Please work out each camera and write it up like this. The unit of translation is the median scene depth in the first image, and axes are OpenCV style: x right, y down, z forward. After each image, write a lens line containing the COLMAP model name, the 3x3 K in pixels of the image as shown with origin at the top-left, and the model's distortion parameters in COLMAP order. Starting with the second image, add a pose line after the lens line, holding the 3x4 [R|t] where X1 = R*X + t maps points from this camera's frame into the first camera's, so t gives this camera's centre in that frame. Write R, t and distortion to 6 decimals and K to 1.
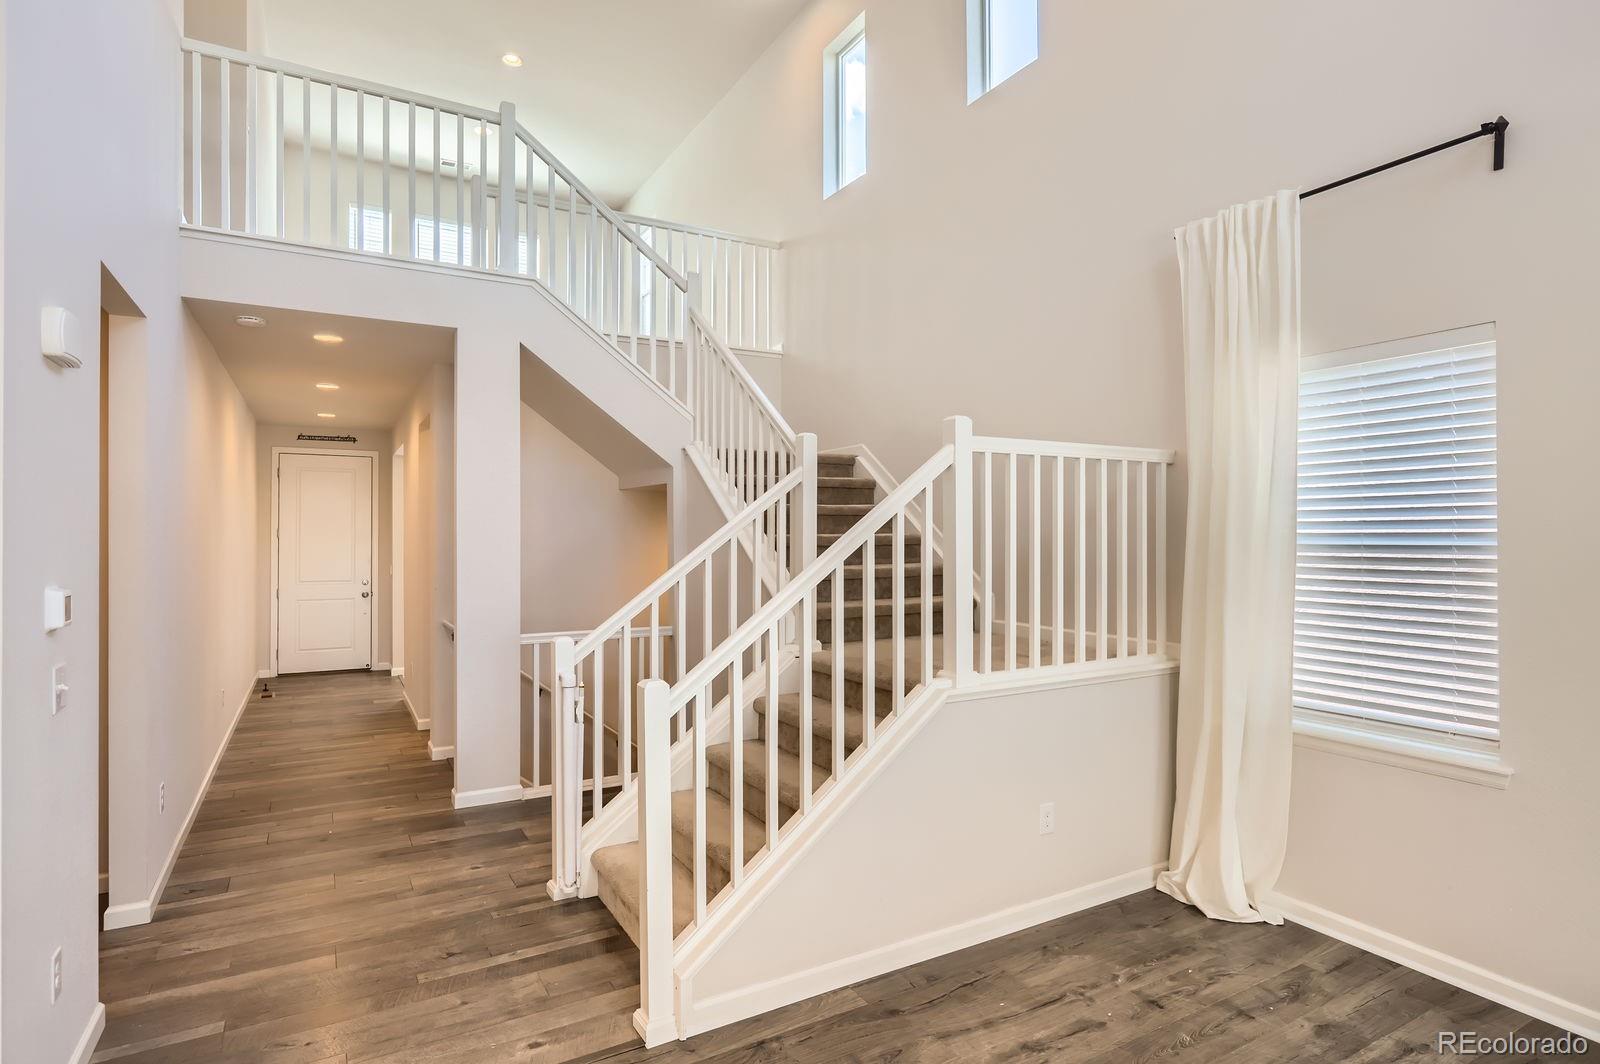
lens RADIAL K [[857.4, 0, 800.0], [0, 857.4, 532.0], [0, 0, 1]] dist [-0.001684, 0.000527]
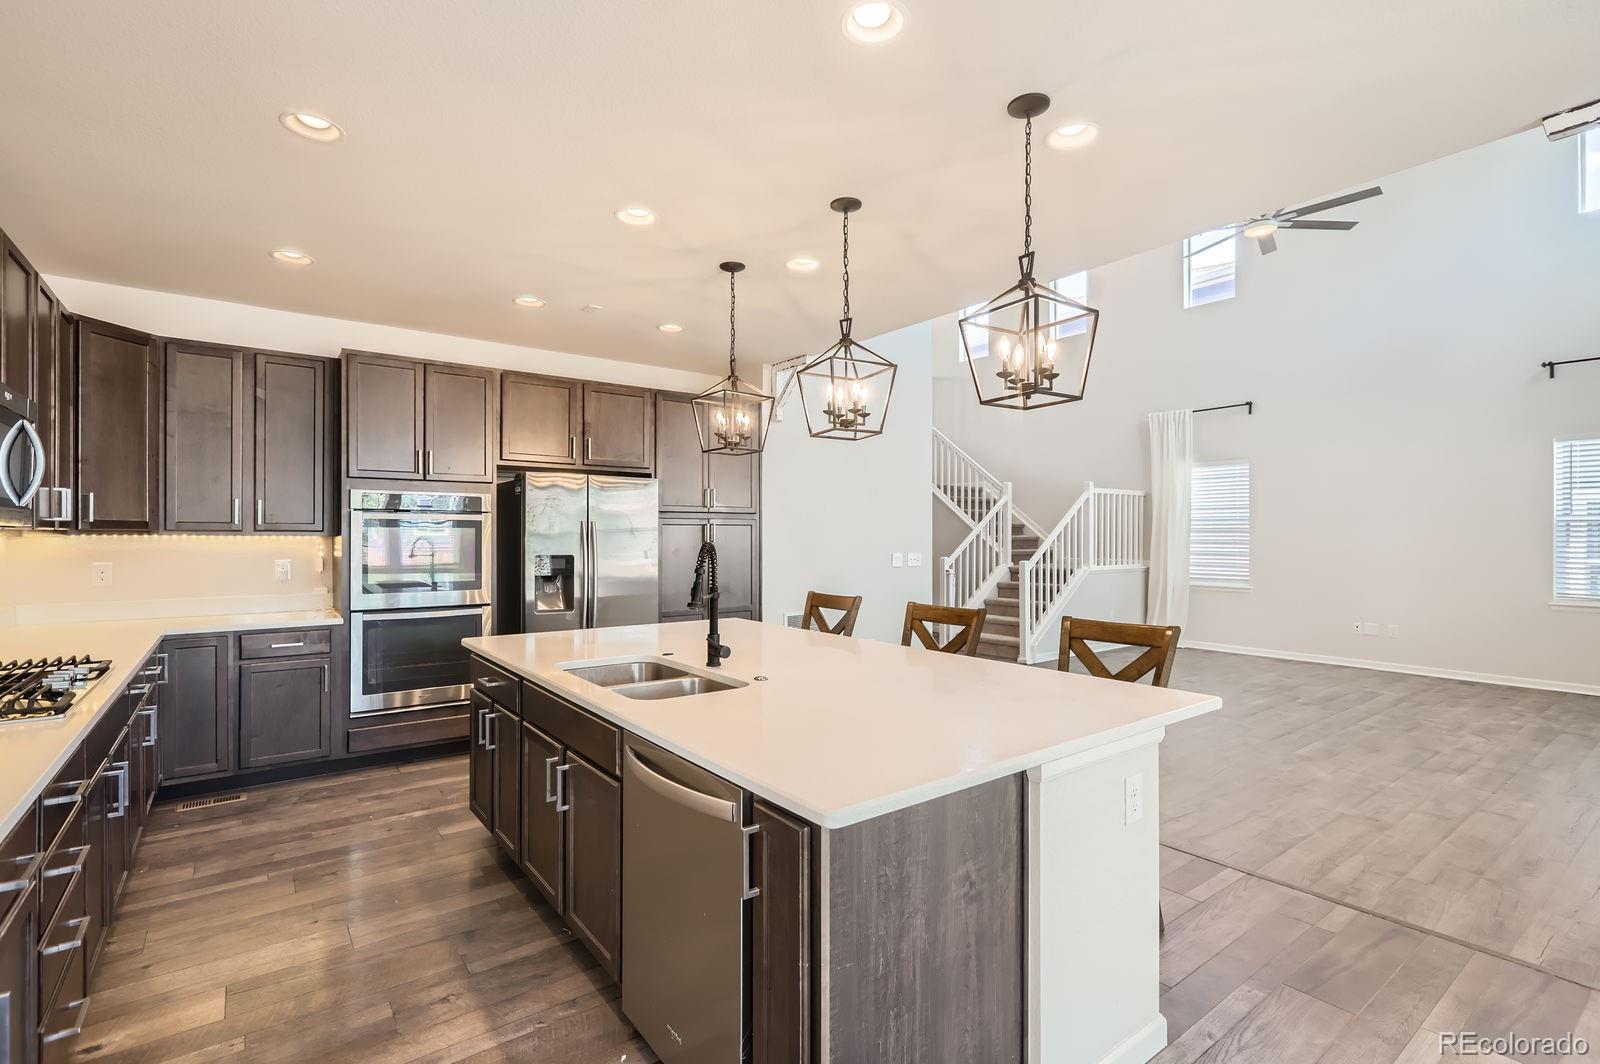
lens RADIAL K [[740.0, 0, 800.0], [0, 740.0, 532.0], [0, 0, 1]] dist [0.001605, 0.000009]
pose [[0.993523, -0.000663, 0.113632, -1.083210], [0.000803, 0.999999, -0.001183, 0.046646], [-0.113631, 0.001267, 0.993522, -1.434833]]
